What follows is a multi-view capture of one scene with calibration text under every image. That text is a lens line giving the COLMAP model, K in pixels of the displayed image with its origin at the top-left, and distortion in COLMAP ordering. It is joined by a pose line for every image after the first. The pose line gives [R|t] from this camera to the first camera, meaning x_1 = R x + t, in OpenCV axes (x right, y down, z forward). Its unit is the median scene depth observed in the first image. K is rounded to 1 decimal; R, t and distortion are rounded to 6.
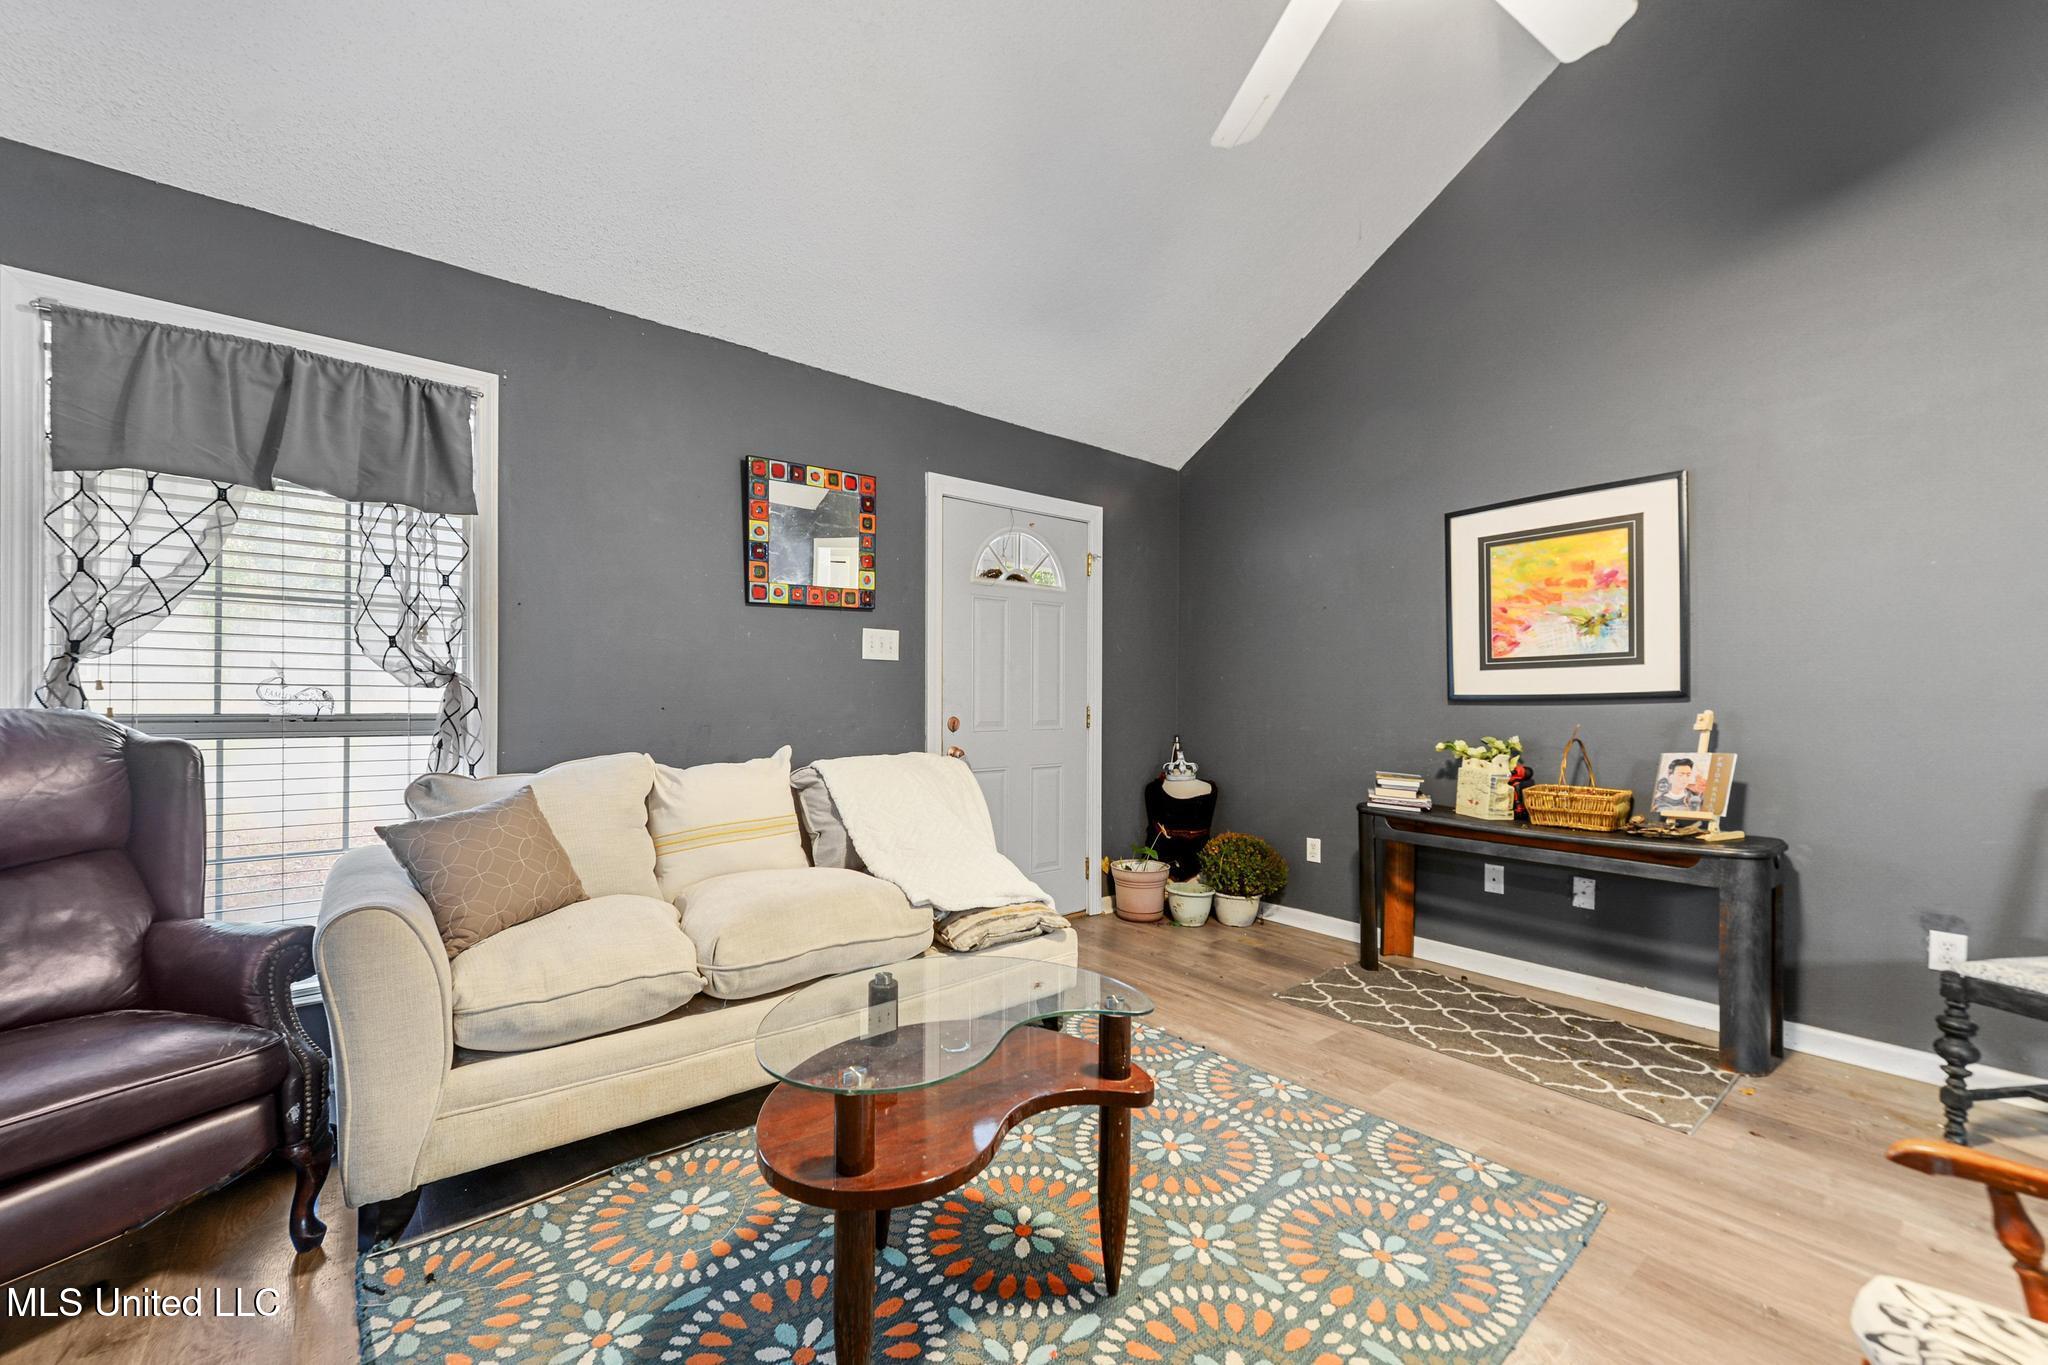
lens RADIAL K [[802.0, 0, 1020.7], [0, 802.0, 699.9], [0, 0, 1]] dist [0.010161, -0.000399]
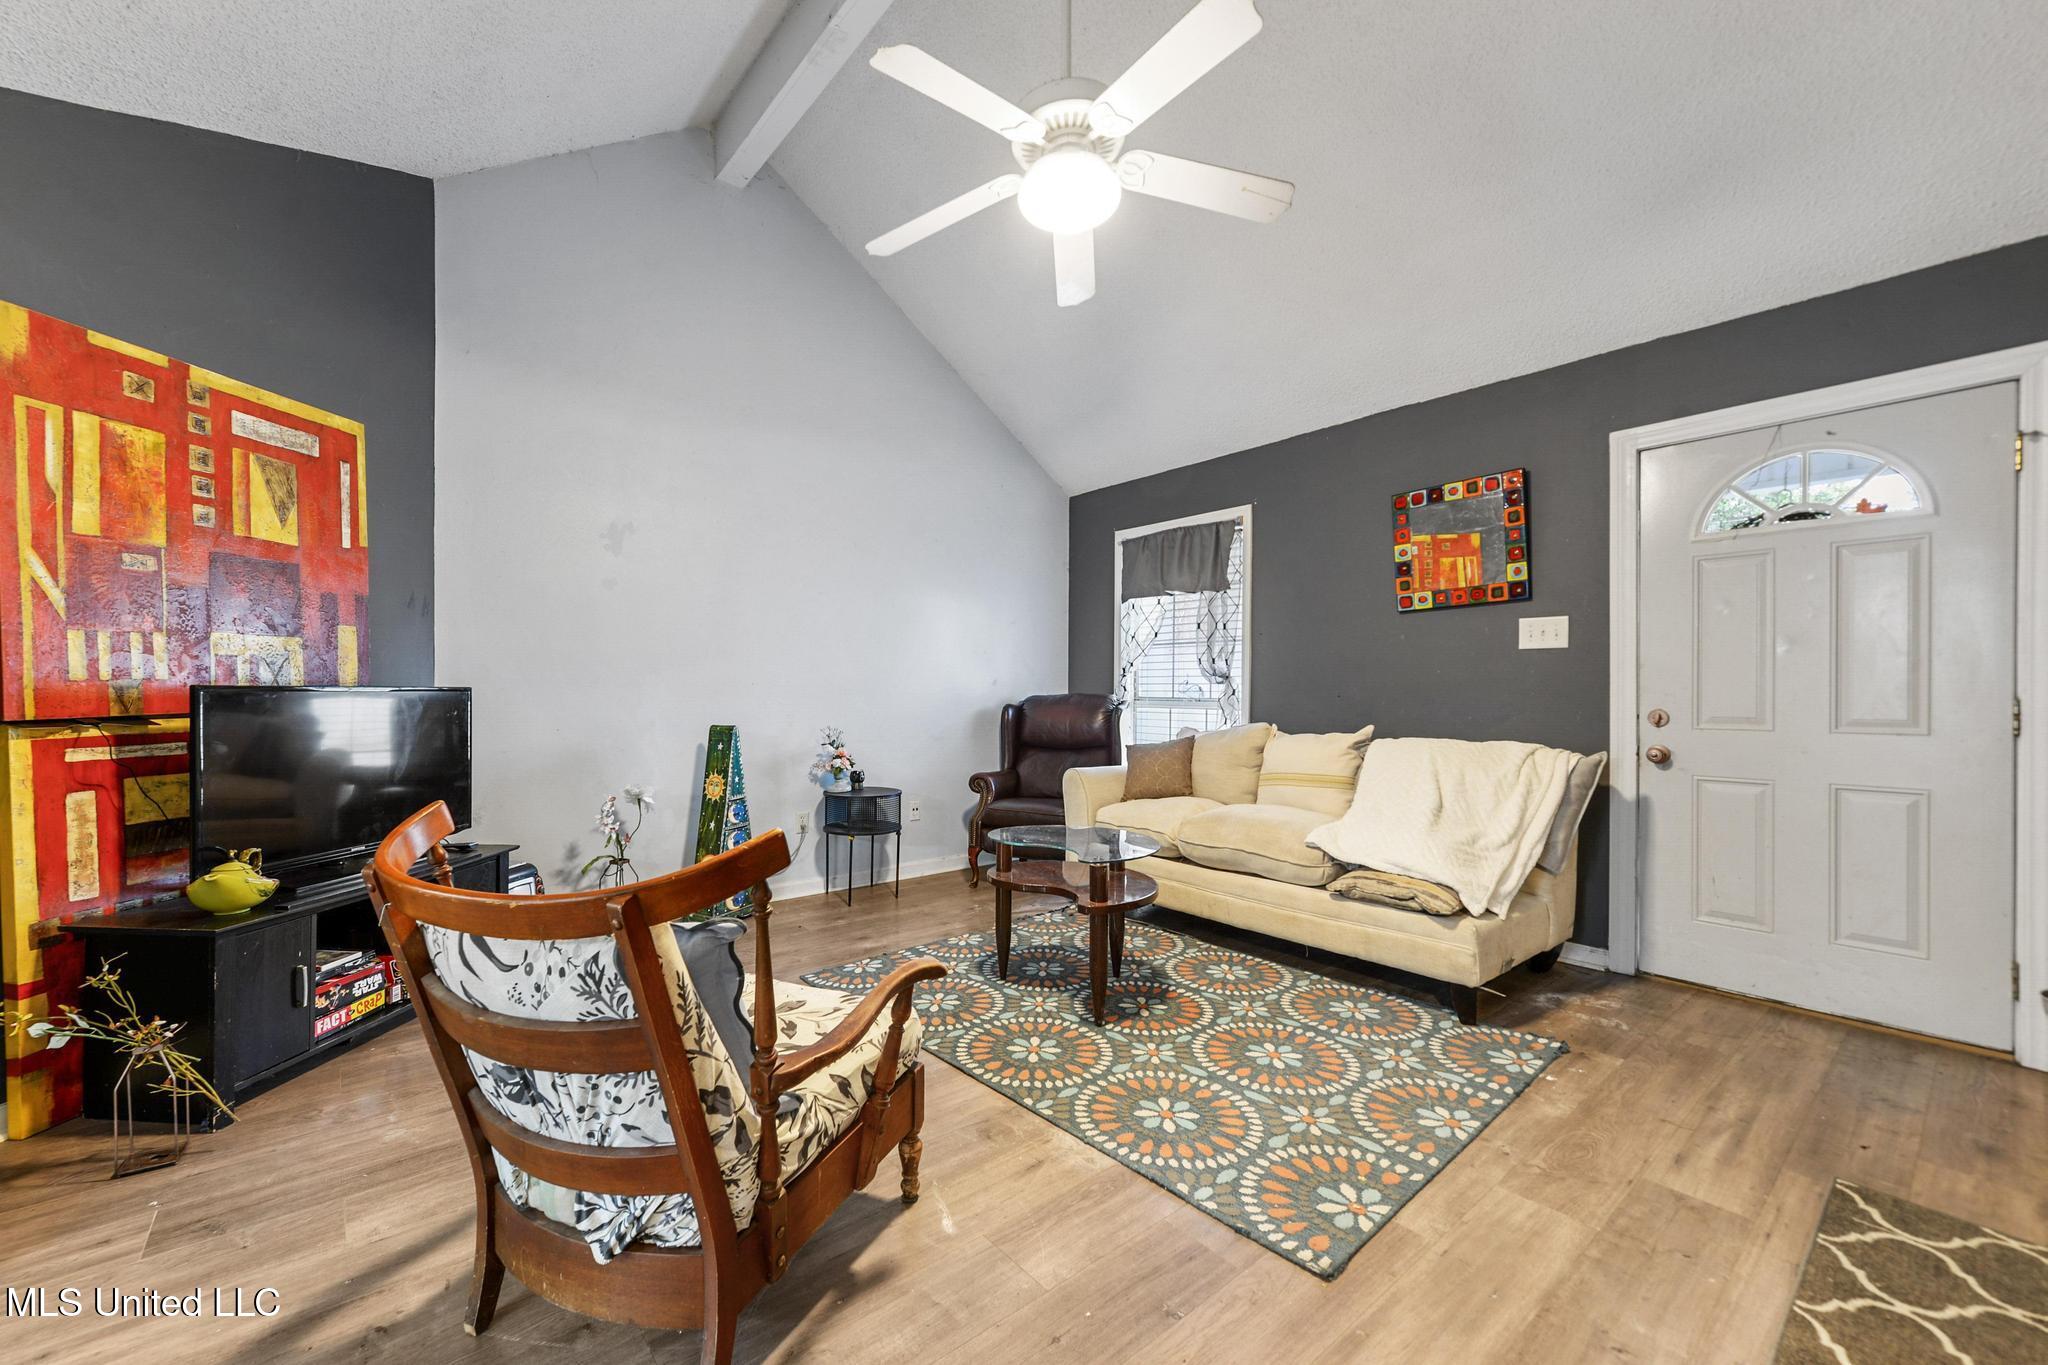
lens RADIAL K [[802.0, 0, 1018.6], [0, 802.0, 690.7], [0, 0, 1]] dist [0.010161, -0.000399]
pose [[0.031356, -0.005748, -0.999492, 1.053544], [-0.001362, 0.999982, -0.005793, 0.011095], [0.999507, 0.001543, 0.031348, 0.439047]]
